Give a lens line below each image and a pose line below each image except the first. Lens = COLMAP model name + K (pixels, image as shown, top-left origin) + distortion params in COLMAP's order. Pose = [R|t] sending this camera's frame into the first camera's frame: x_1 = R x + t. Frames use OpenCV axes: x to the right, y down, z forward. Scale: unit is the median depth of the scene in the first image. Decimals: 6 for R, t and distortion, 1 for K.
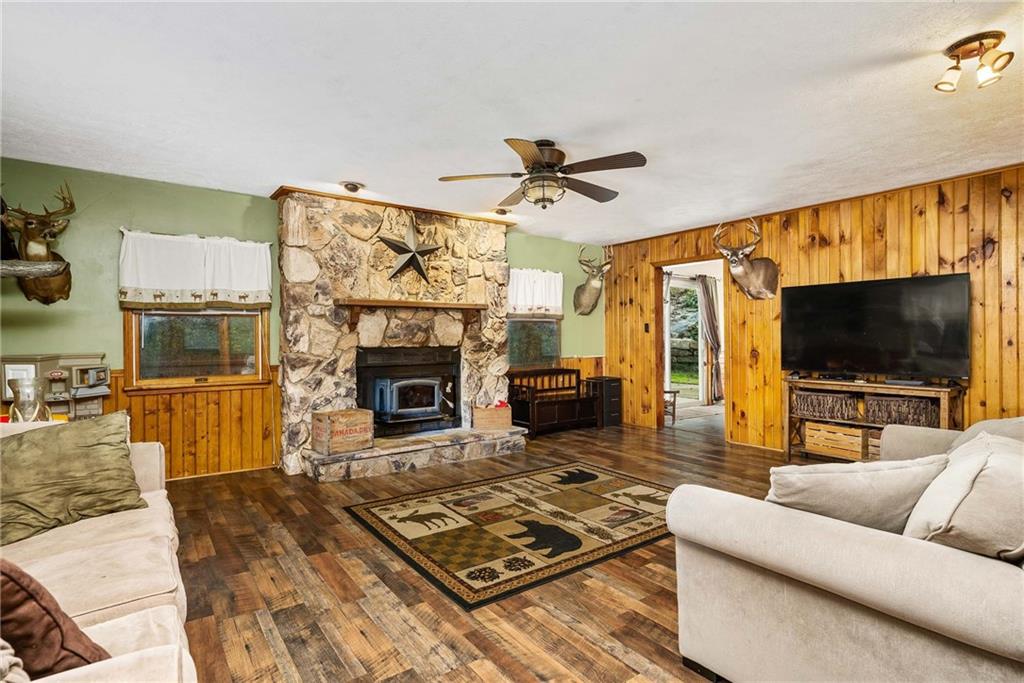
lens RADIAL K [[508.2, 0, 512.0], [0, 508.2, 341.5], [0, 0, 1]] dist [0.000687, 0.000091]
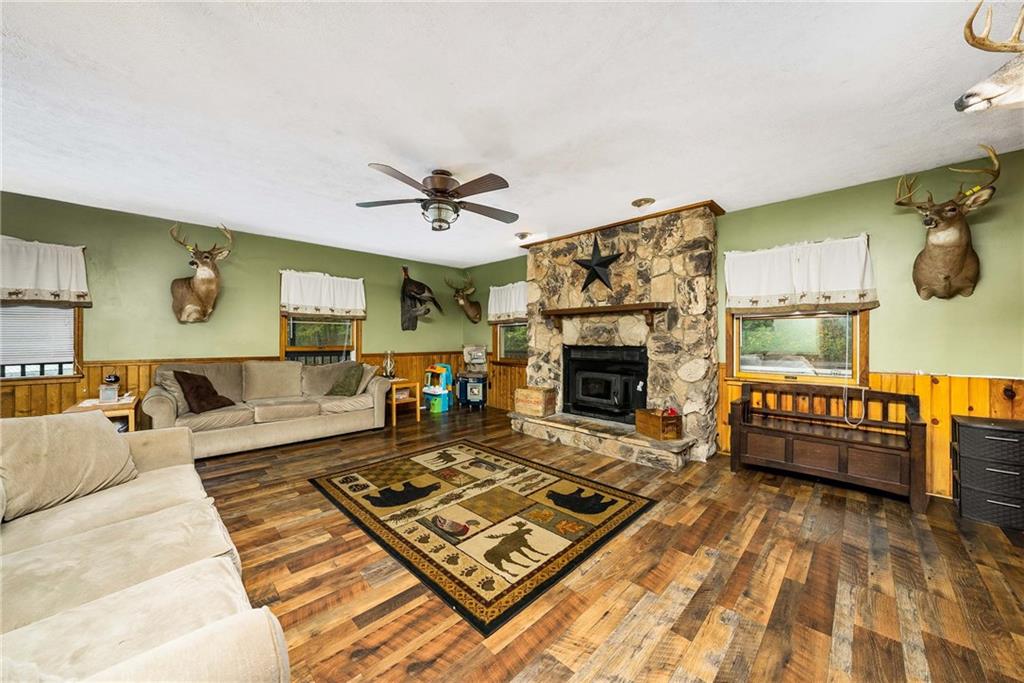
lens RADIAL K [[357.8, 0, 512.0], [0, 357.8, 341.5], [0, 0, 1]] dist [-0.001684, -0.000029]
pose [[0.158232, 0.012169, -0.987327, 0.787066], [-0.008440, 0.999904, 0.010971, -0.009002], [0.987366, 0.006597, 0.158320, 0.891493]]
